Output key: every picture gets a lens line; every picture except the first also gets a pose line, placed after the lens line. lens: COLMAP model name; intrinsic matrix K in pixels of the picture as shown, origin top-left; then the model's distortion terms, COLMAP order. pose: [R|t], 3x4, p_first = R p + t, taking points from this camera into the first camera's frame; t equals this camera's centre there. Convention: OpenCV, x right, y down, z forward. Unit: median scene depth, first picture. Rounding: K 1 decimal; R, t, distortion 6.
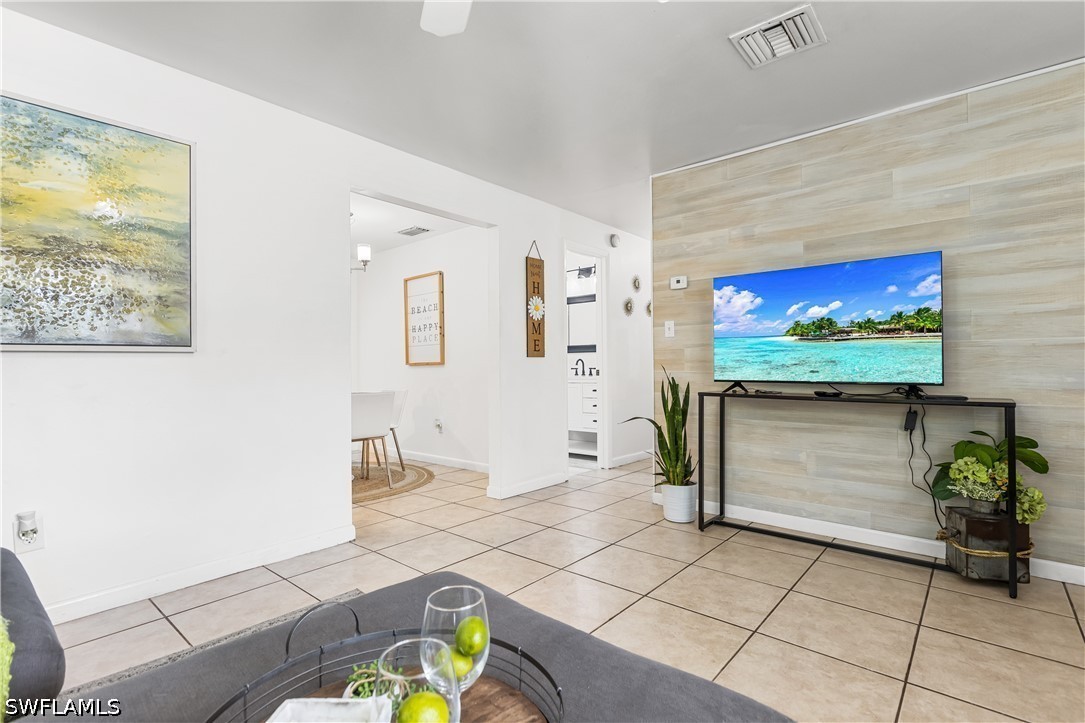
lens RADIAL K [[512.3, 0, 543.8], [0, 512.3, 360.2], [0, 0, 1]] dist [0.001478, -0.000129]
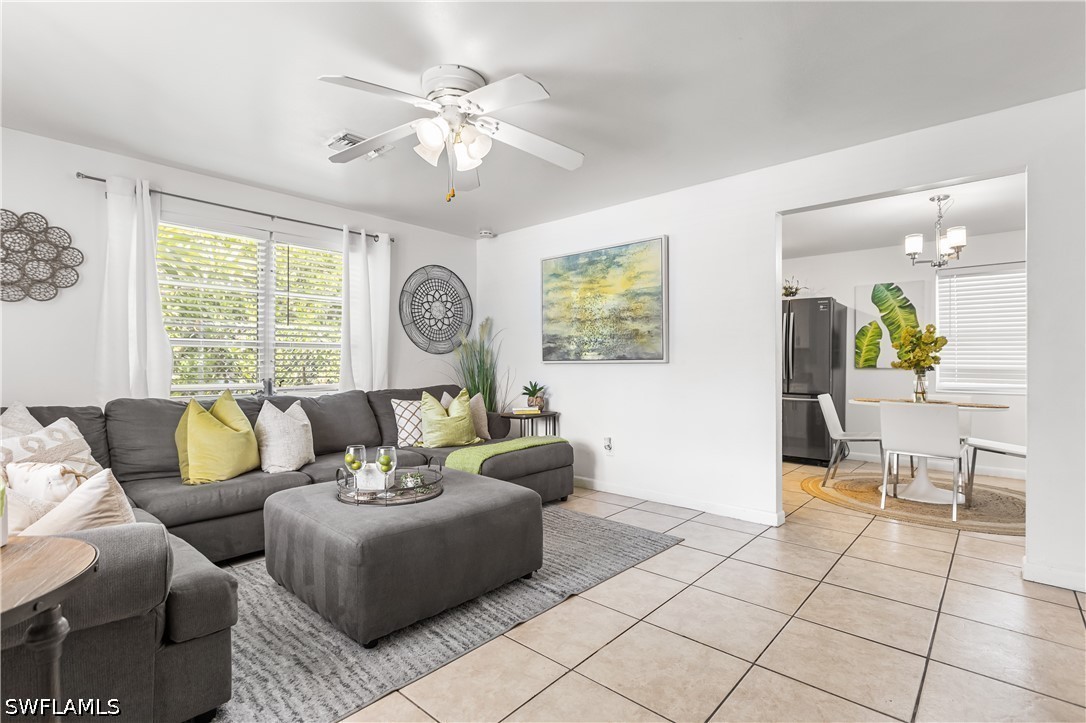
lens RADIAL K [[512.8, 0, 545.0], [0, 512.8, 362.0], [0, 0, 1]] dist [0.001478, -0.000129]
pose [[-0.018269, 0.006055, -0.999815, 1.006545], [0.008471, 0.999947, 0.005901, -0.032063], [0.999797, -0.008362, -0.018319, 0.671023]]
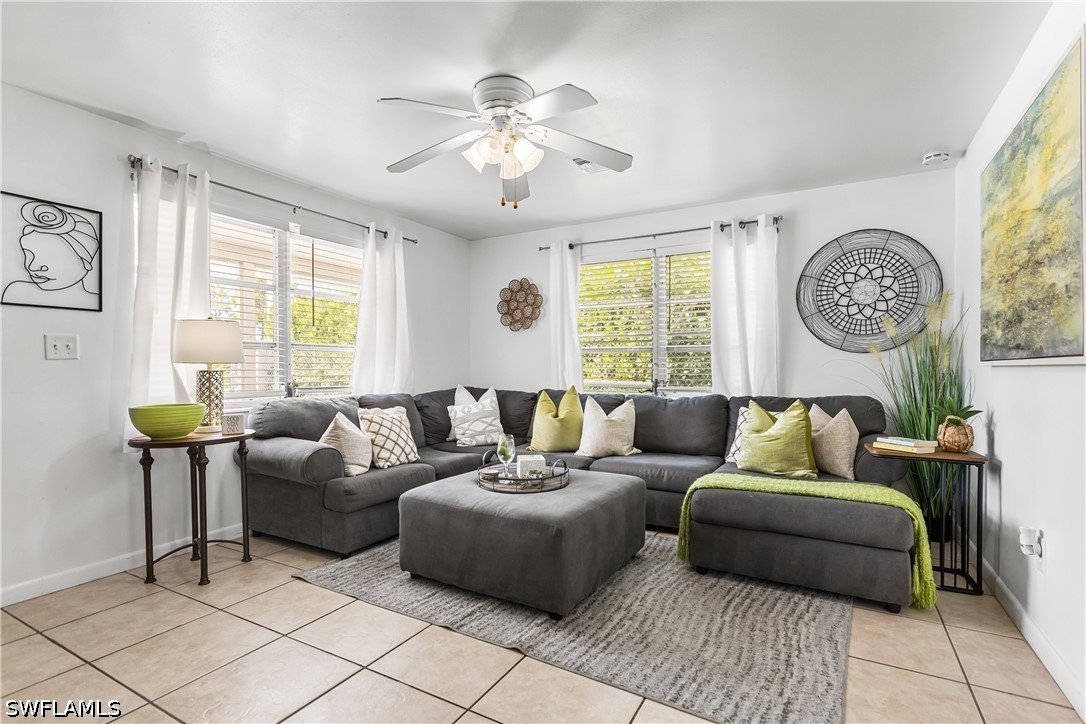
lens RADIAL K [[512.8, 0, 545.5], [0, 512.8, 369.3], [0, 0, 1]] dist [0.001478, -0.000129]
pose [[-0.981310, 0.011662, -0.192082, 0.078961], [0.011566, 0.999932, 0.001622, -0.019791], [0.192088, -0.000630, -0.981378, 1.551403]]
